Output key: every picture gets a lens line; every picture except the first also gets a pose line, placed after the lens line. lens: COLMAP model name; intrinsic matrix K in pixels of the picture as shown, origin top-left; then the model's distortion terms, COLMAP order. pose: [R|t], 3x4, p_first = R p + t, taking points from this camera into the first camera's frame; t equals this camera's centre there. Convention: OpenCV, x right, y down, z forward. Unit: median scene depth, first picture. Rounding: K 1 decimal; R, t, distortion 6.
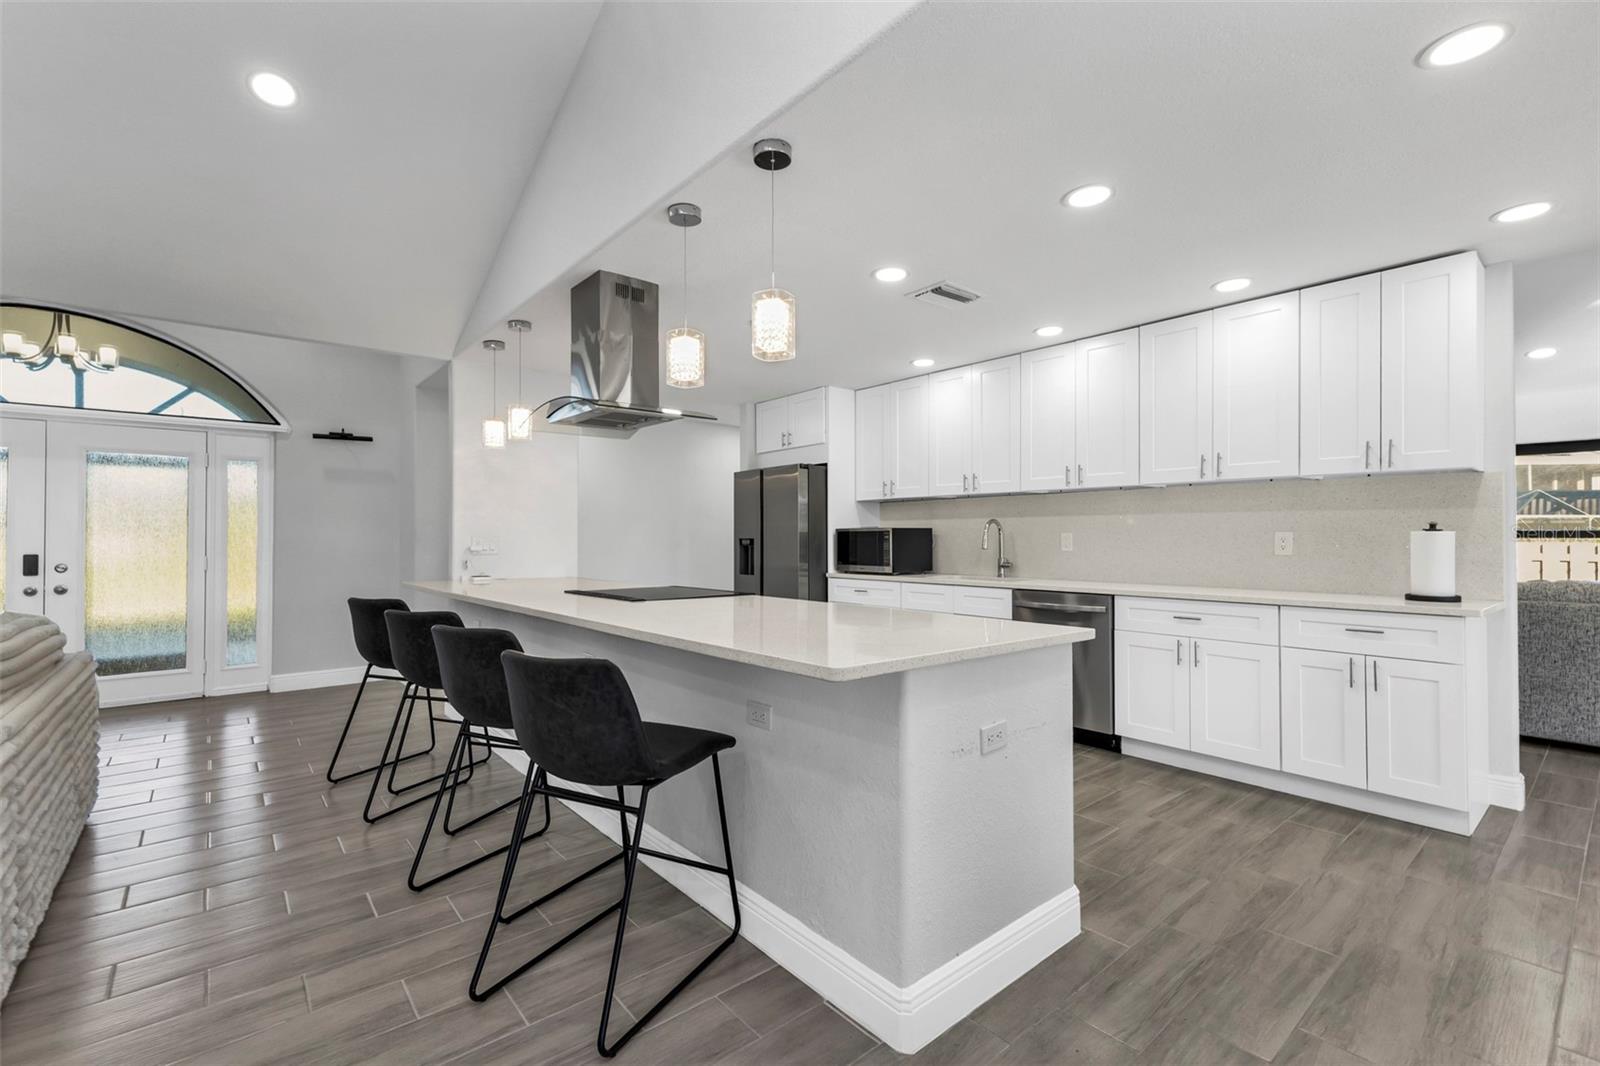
lens RADIAL K [[683.2, 0, 800.0], [0, 683.2, 533.0], [0, 0, 1]] dist [0.025410, -0.009259]
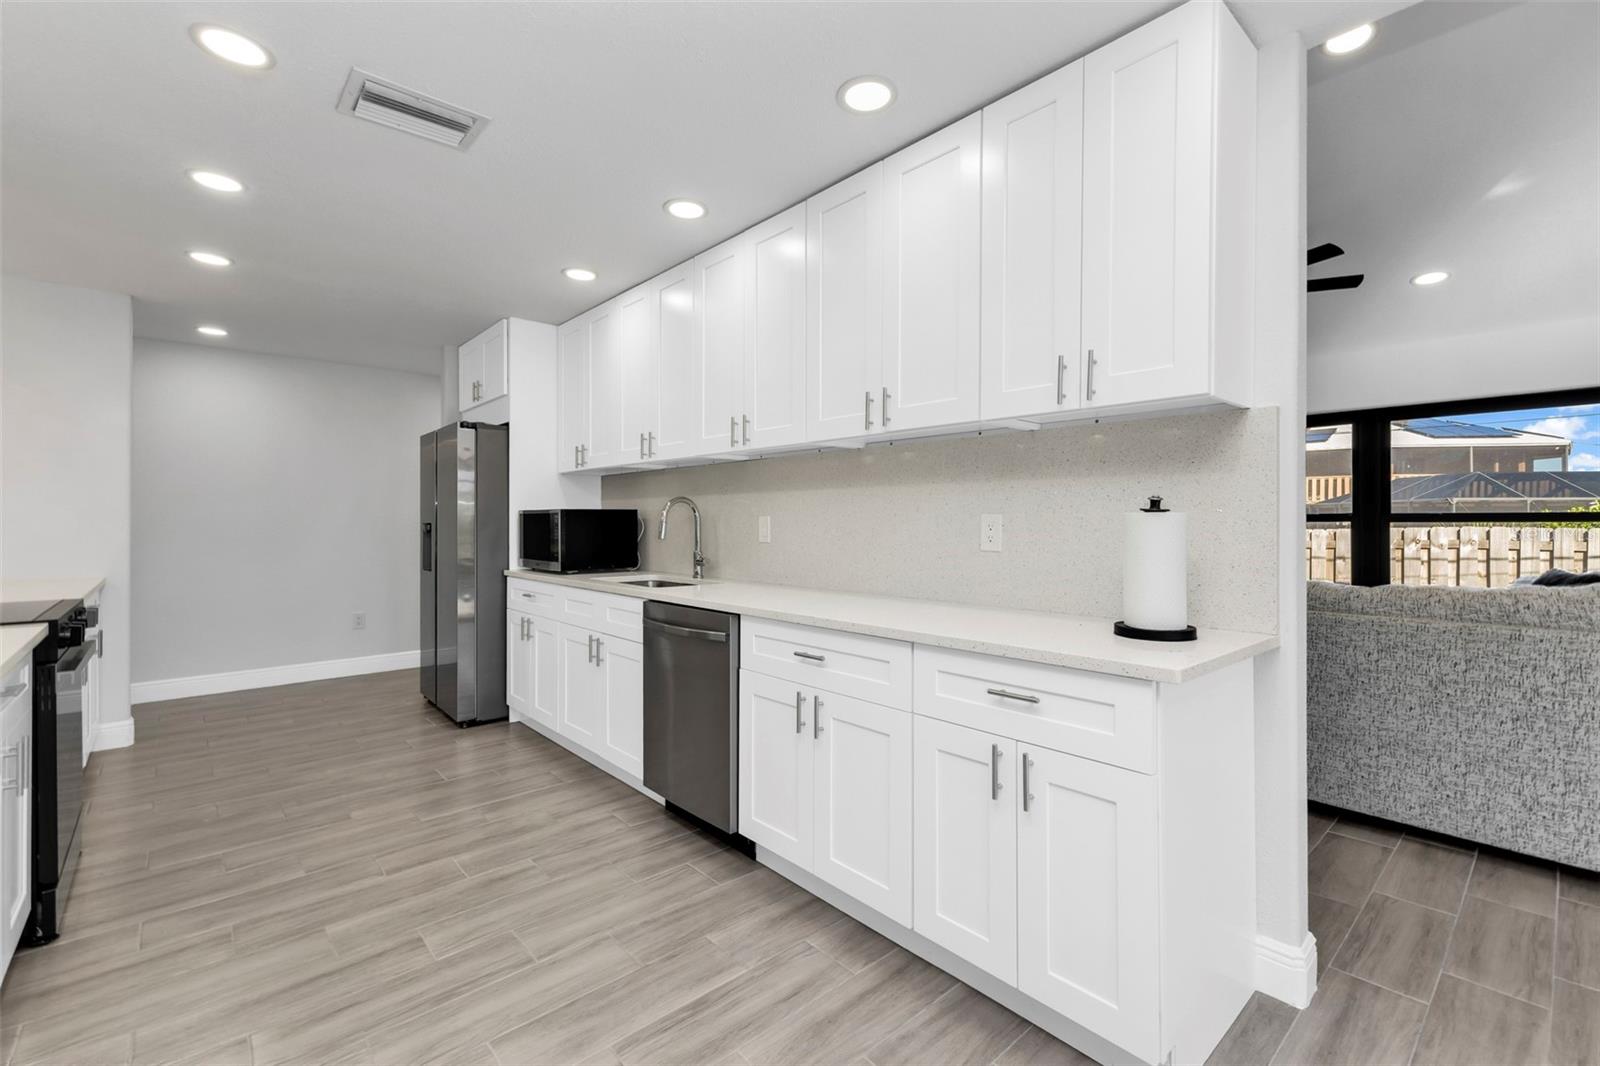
lens RADIAL K [[679.7, 0, 803.7], [0, 679.7, 523.6], [0, 0, 1]] dist [0.011794, -0.000205]
pose [[0.999505, -0.000455, 0.031442, 0.368538], [0.000114, 0.999941, 0.010867, 0.000077], [-0.031445, -0.010858, 0.999446, 0.275067]]
